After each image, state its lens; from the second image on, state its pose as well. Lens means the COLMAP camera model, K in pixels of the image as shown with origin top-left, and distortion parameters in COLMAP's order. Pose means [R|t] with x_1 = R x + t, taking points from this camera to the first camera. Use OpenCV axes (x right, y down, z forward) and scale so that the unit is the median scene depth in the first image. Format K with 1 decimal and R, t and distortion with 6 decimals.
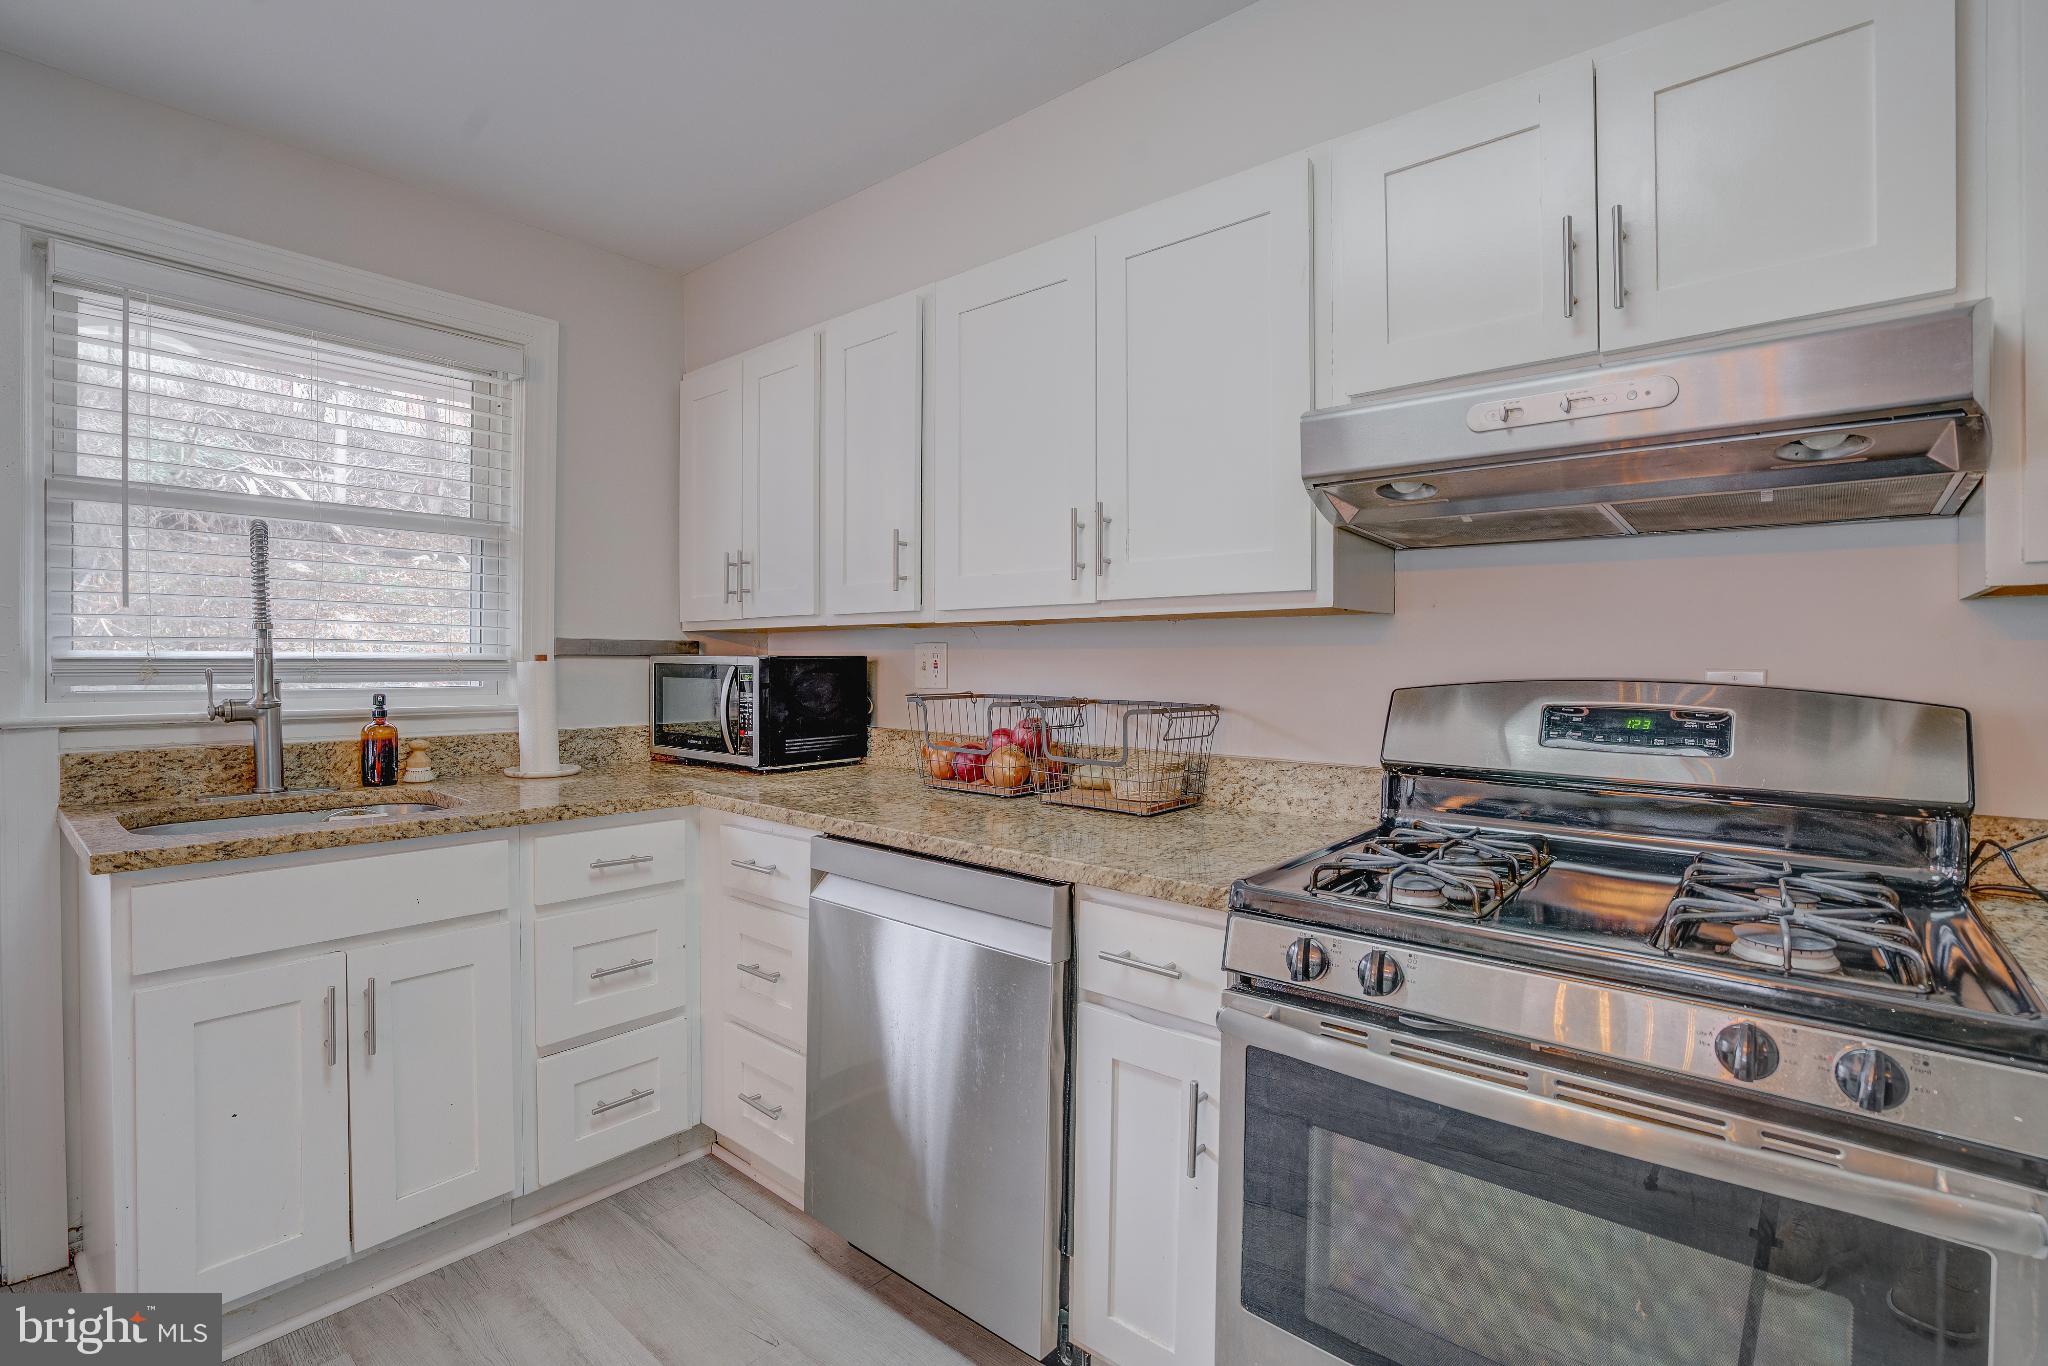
lens RADIAL K [[968.3, 0, 1025.9], [0, 968.3, 678.1], [0, 0, 1]] dist [-0.065331, 0.026515]
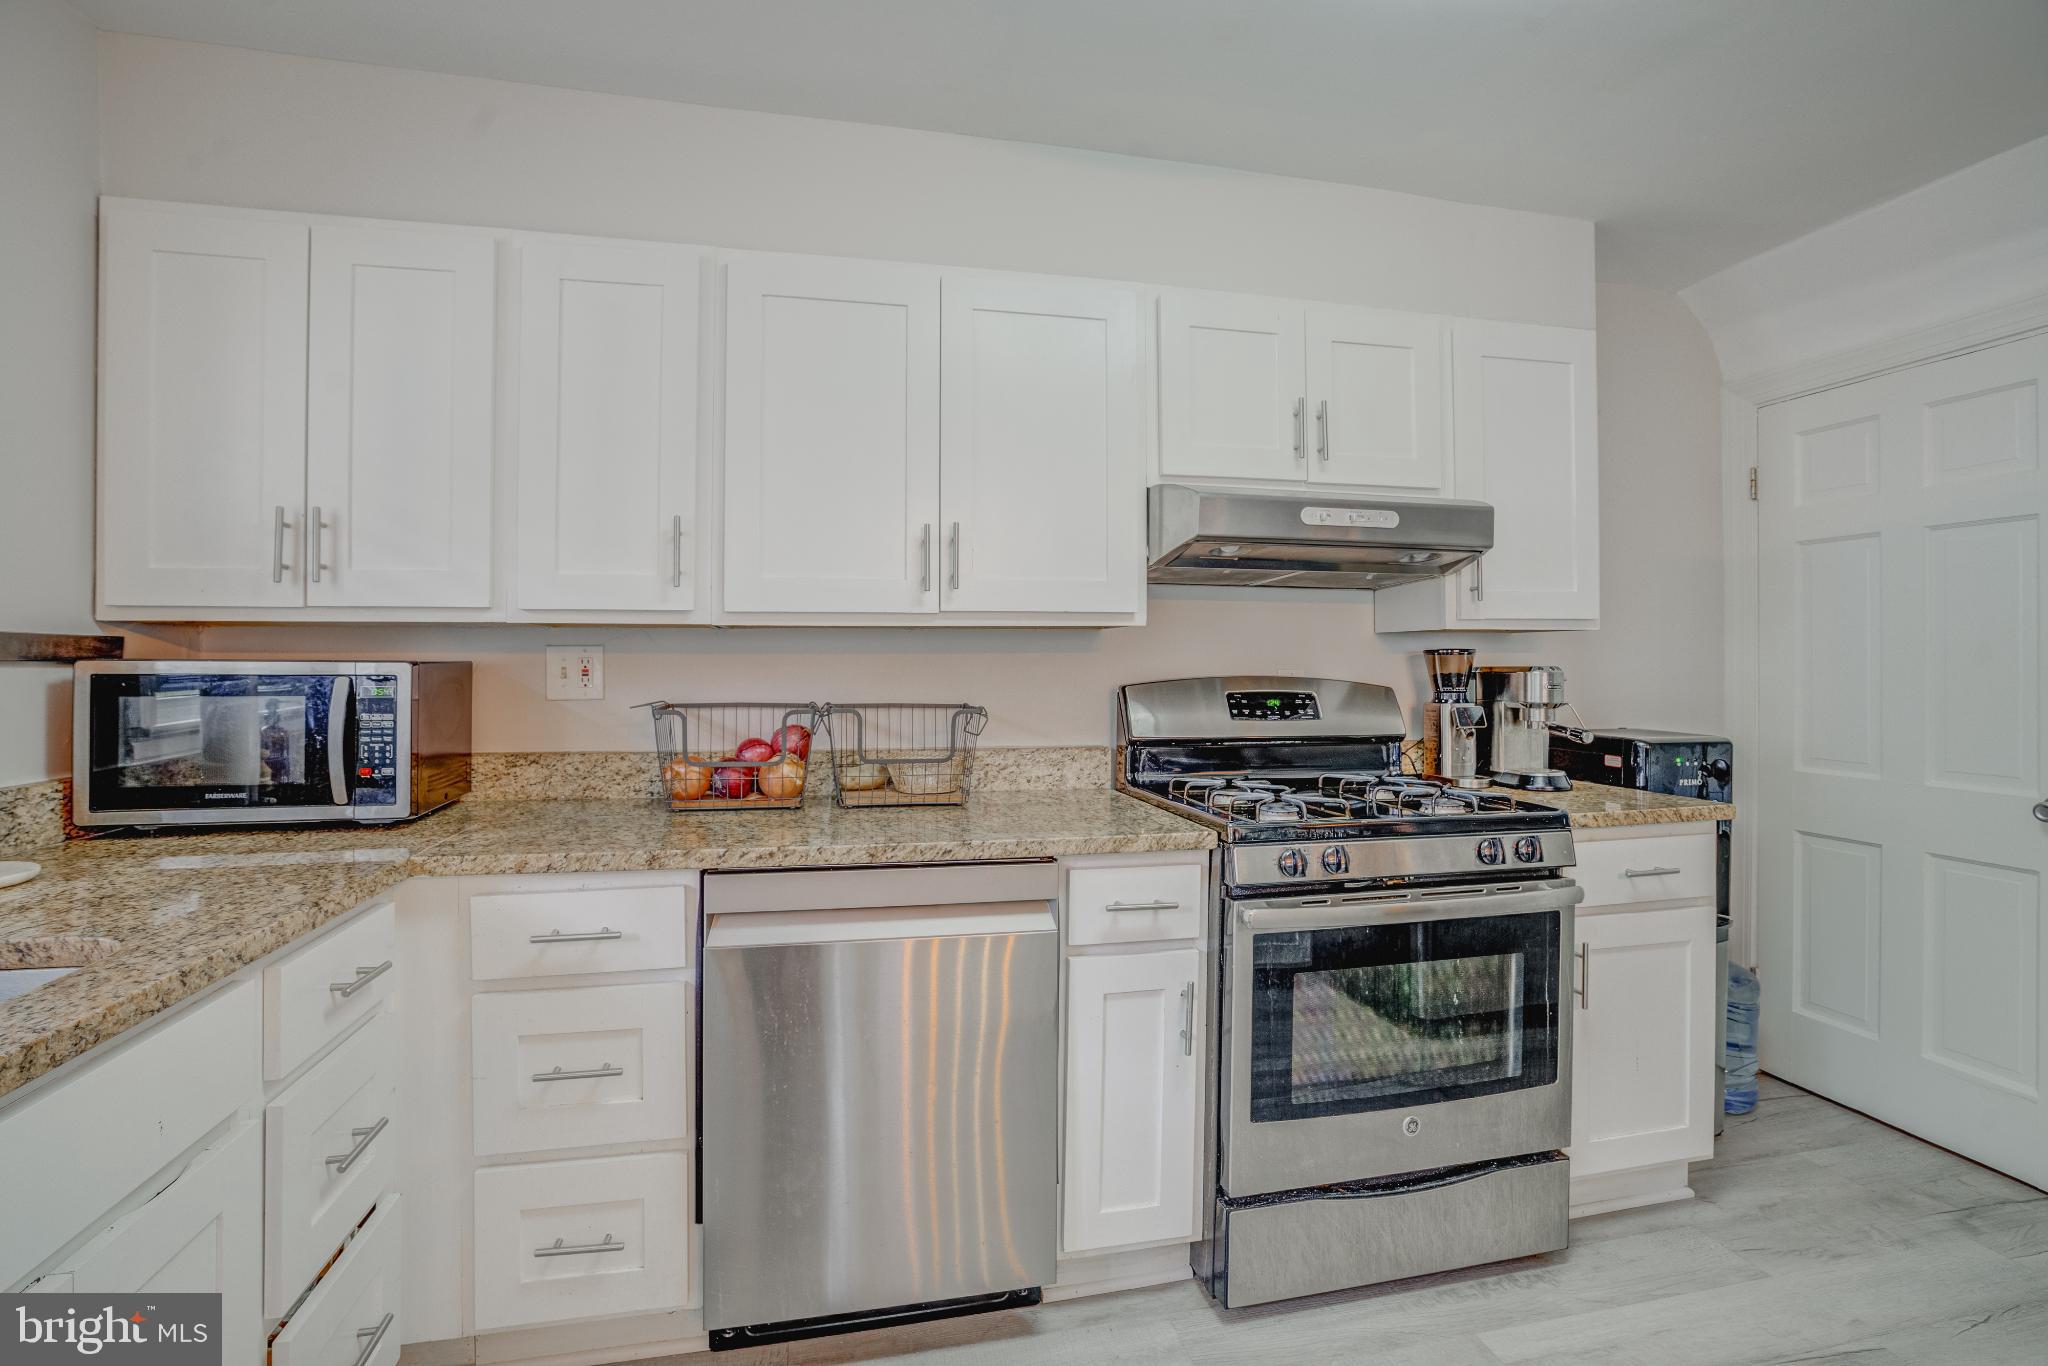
lens RADIAL K [[968.3, 0, 1025.9], [0, 968.3, 678.1], [0, 0, 1]] dist [-0.065331, 0.026515]
pose [[0.585541, -0.014380, 0.810515, -0.699174], [0.017294, 0.999837, 0.005245, -0.007511], [-0.810458, 0.010946, 0.585694, 0.268666]]
